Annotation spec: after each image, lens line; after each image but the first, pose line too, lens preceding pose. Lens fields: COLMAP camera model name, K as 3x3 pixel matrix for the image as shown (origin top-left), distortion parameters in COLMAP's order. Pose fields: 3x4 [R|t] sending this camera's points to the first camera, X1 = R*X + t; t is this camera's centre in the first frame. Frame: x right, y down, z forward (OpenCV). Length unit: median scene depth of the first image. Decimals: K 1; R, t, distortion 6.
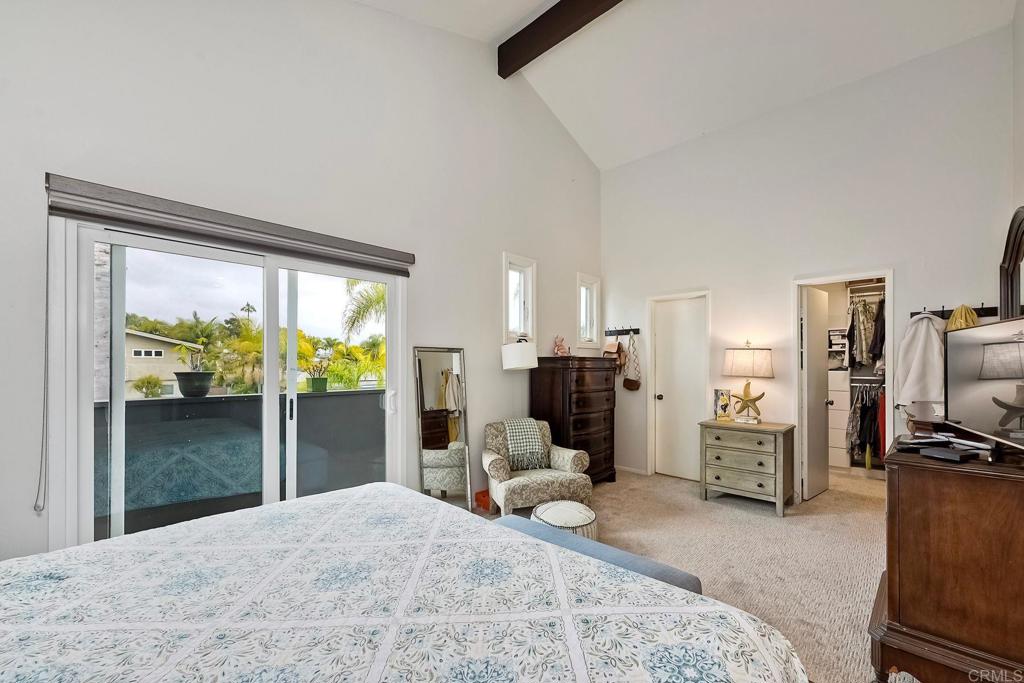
lens RADIAL K [[419.1, 0, 505.7], [0, 419.1, 360.8], [0, 0, 1]] dist [0.001939, 0.001153]
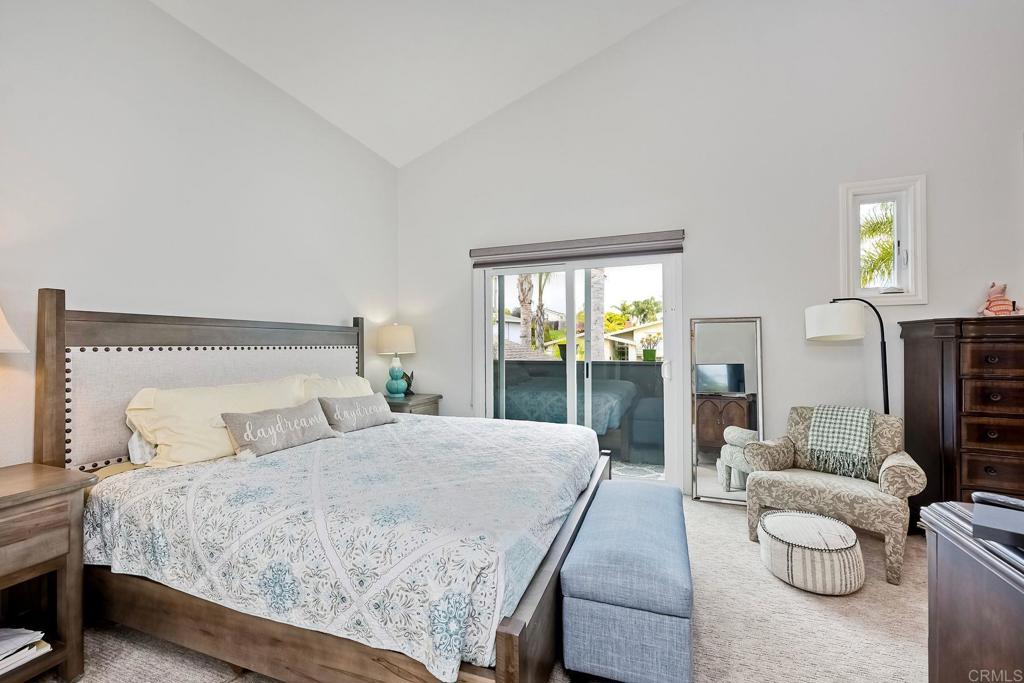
lens RADIAL K [[419.1, 0, 511.9], [0, 419.1, 342.9], [0, 0, 1]] dist [0.001939, 0.001153]
pose [[0.396797, -0.006211, -0.917886, 0.481869], [0.013984, 0.999902, -0.000721, 0.017690], [0.917800, -0.012550, 0.396844, 0.170136]]
